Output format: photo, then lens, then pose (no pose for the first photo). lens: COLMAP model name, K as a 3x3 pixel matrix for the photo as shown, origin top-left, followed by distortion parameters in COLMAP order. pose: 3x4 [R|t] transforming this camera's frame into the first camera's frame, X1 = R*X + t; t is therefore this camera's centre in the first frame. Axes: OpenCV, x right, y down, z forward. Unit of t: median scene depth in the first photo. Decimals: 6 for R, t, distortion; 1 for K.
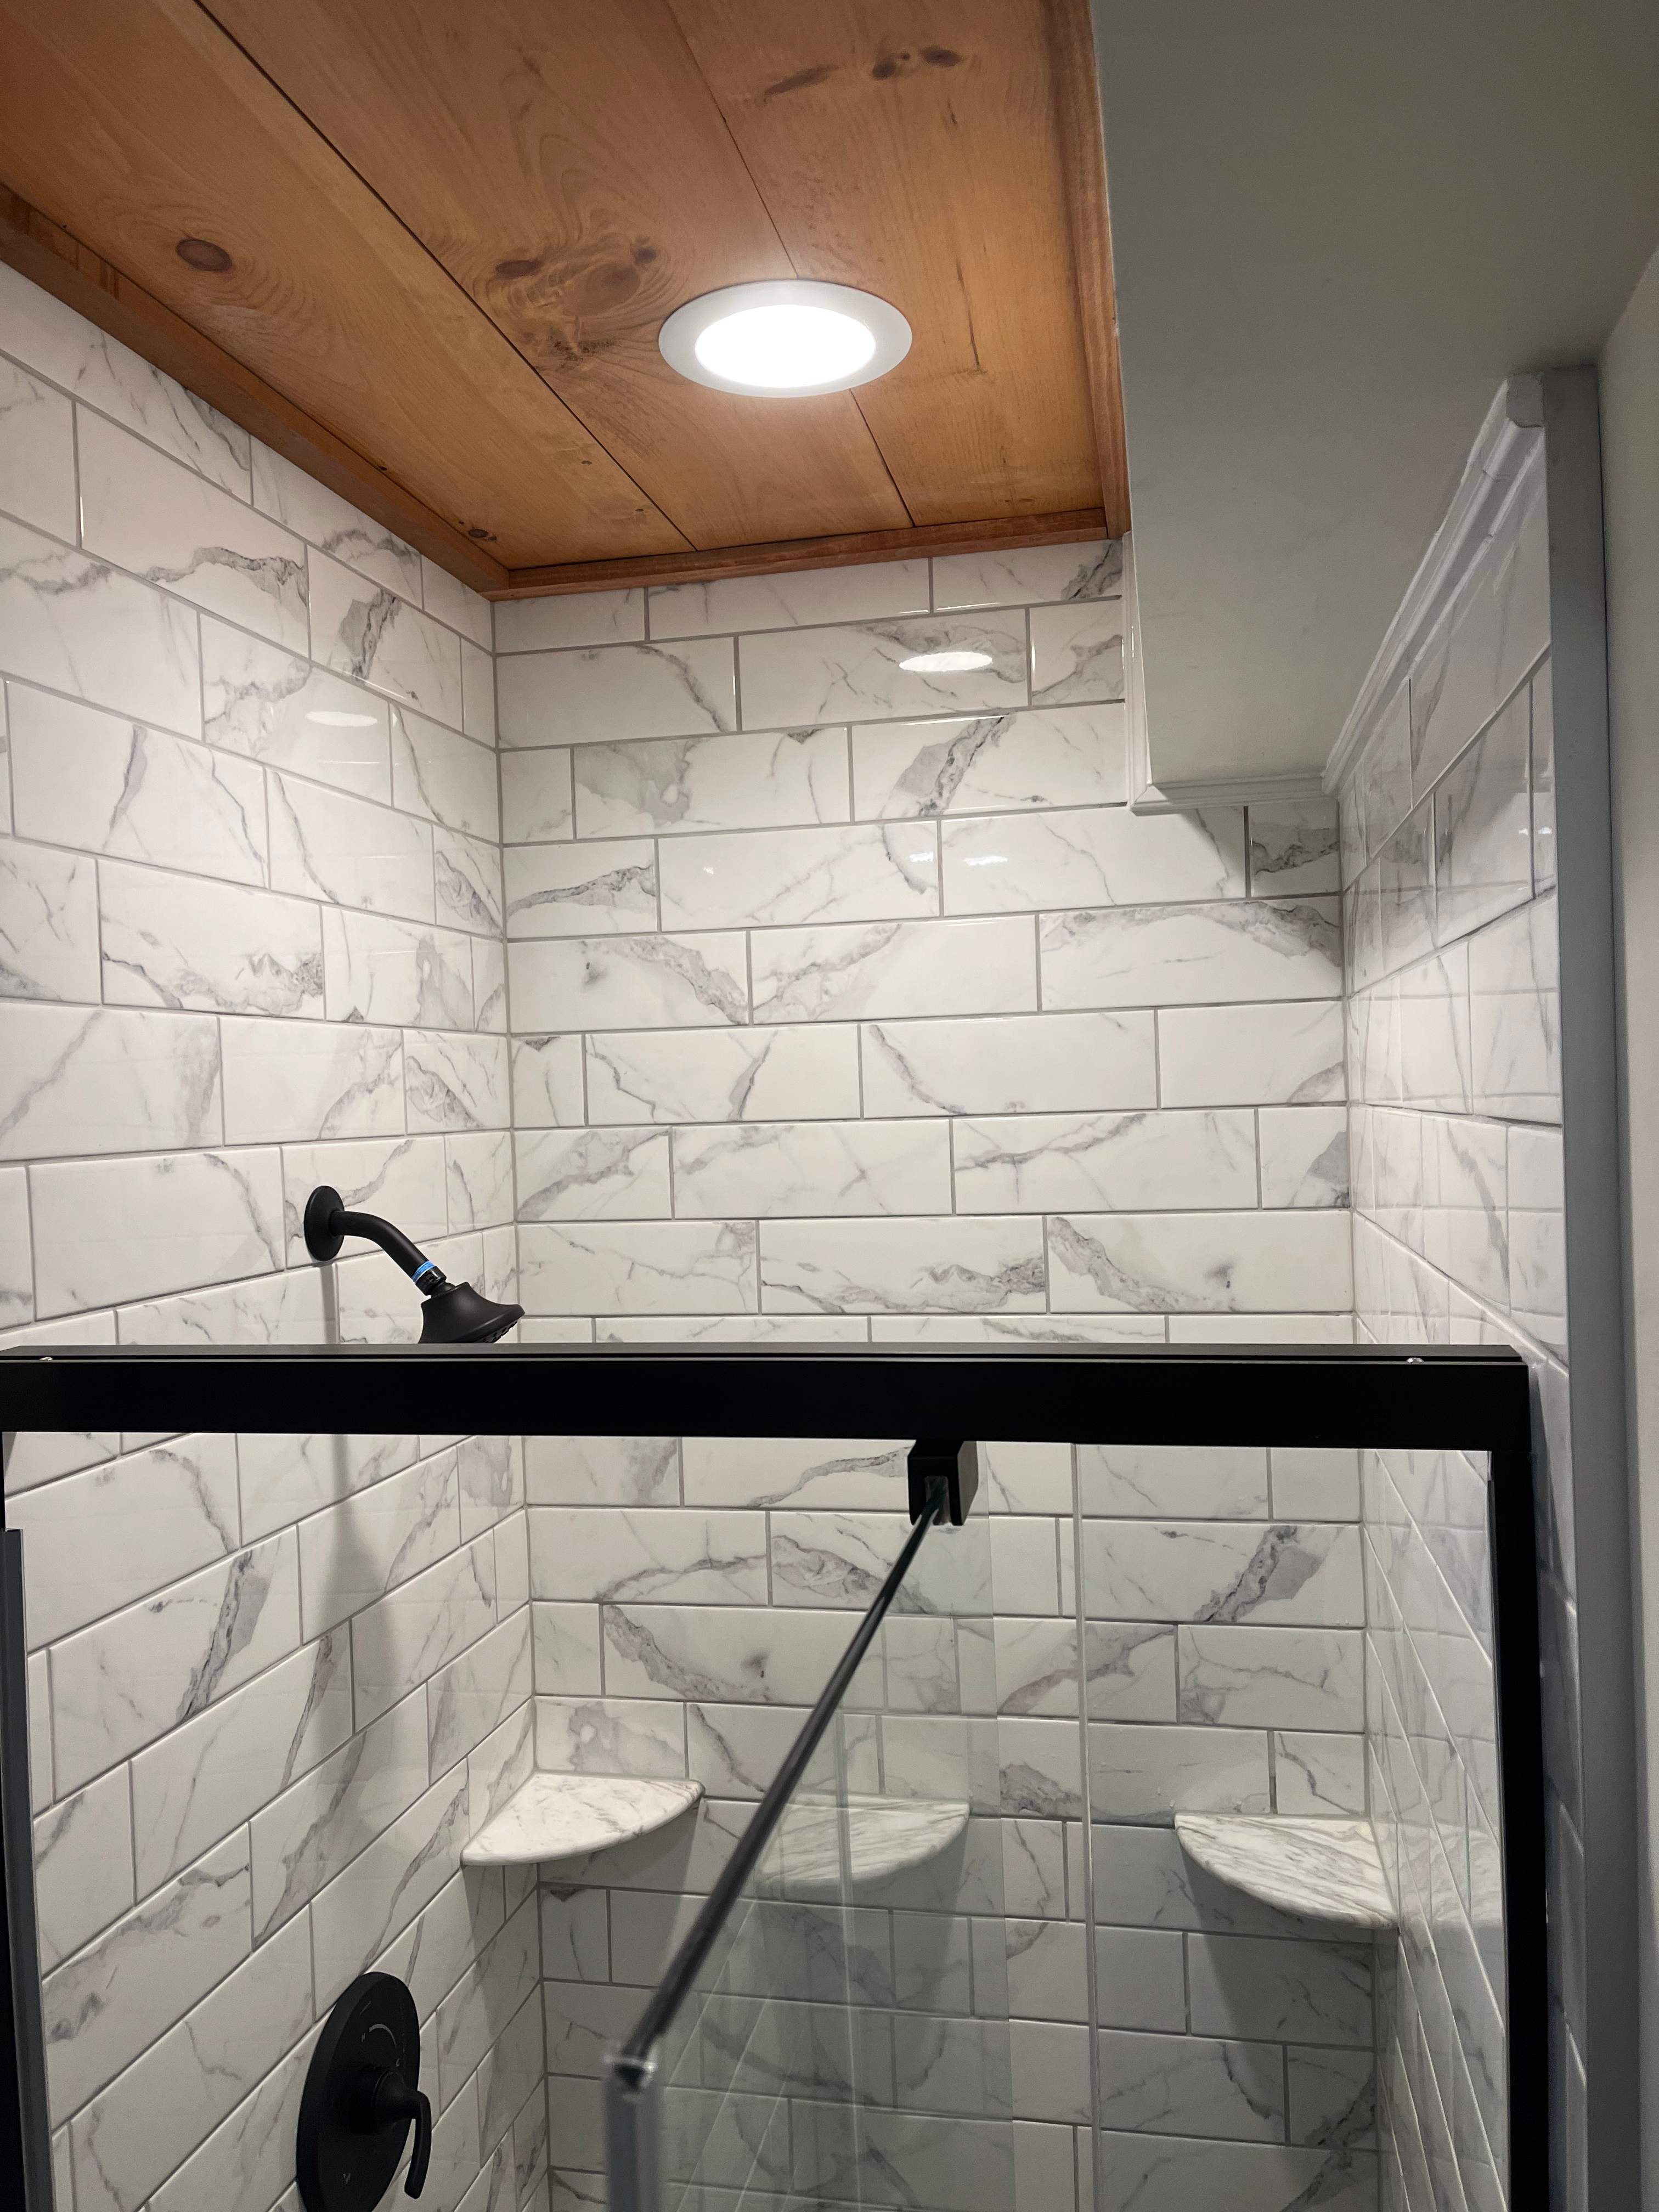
lens RADIAL K [[1672.9, 0, 823.0], [0, 1672.9, 1116.2], [0, 0, 1]] dist [0.071931, -0.088296]
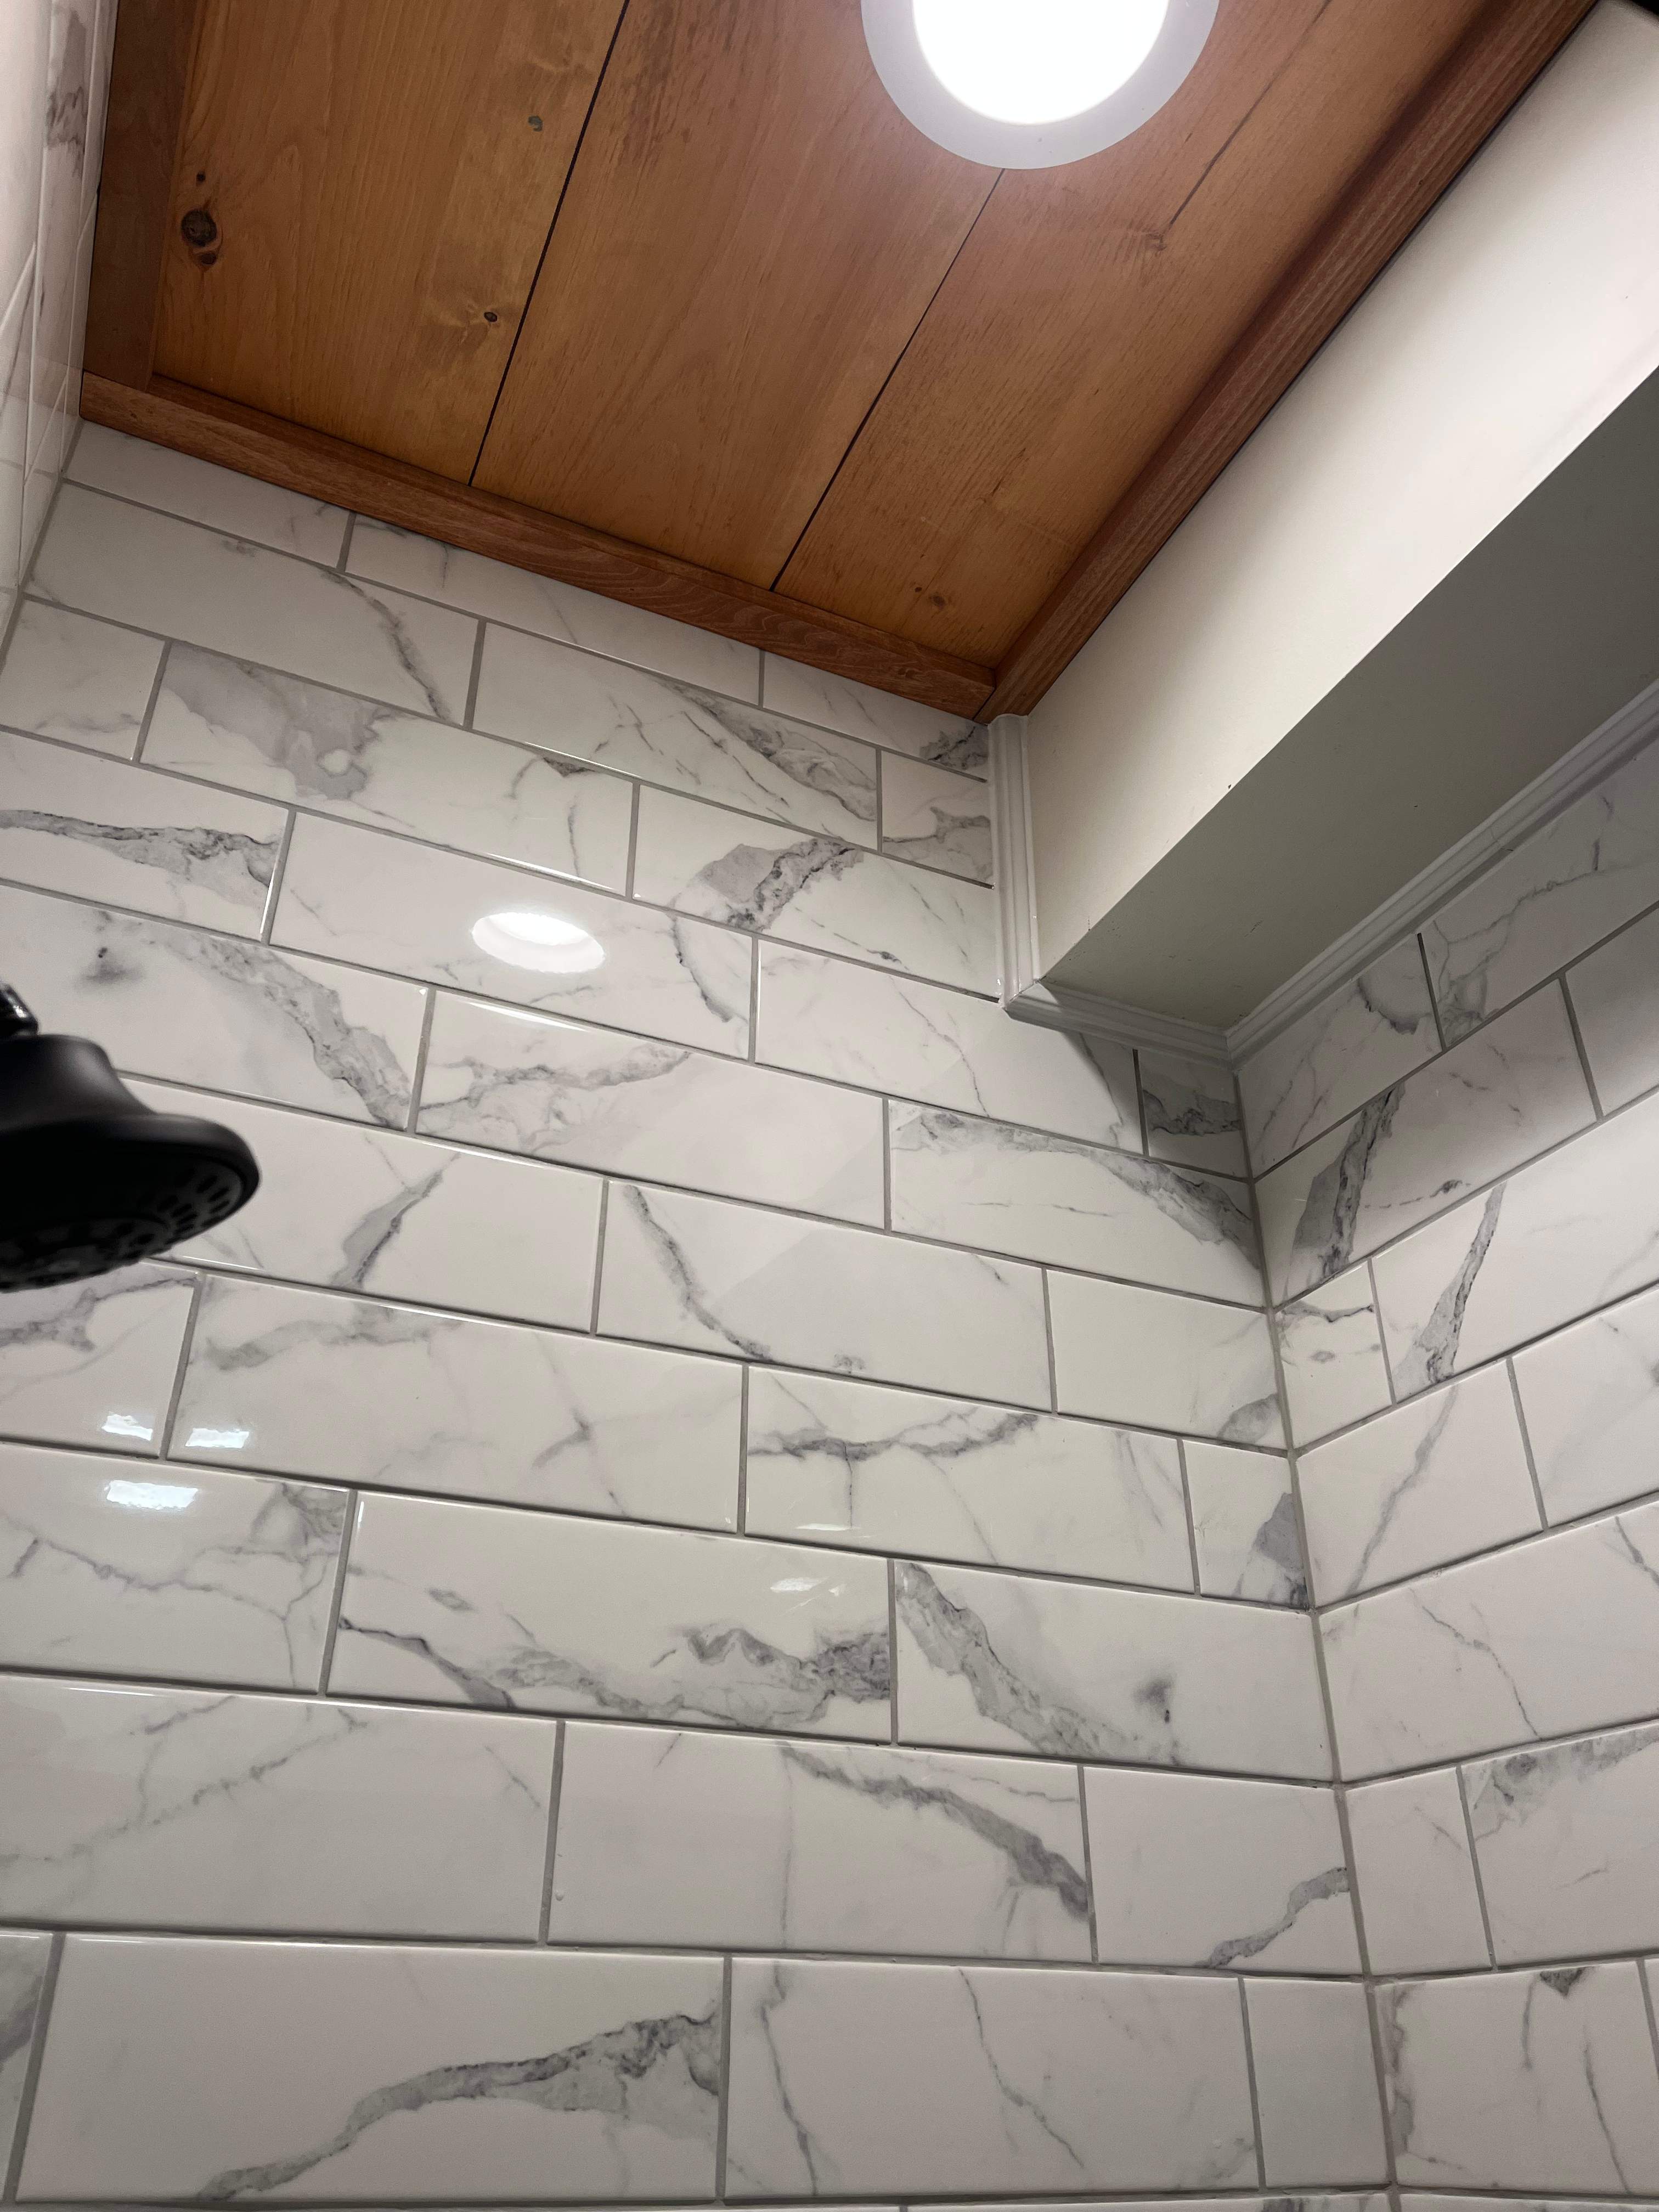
lens RADIAL K [[1672.9, 0, 823.8], [0, 1672.9, 1115.1], [0, 0, 1]] dist [0.071931, -0.088296]
pose [[0.803212, 0.331358, 0.495027, -0.213275], [-0.024243, 0.848505, -0.528631, 0.231357], [-0.595199, 0.412602, 0.689563, 0.561902]]
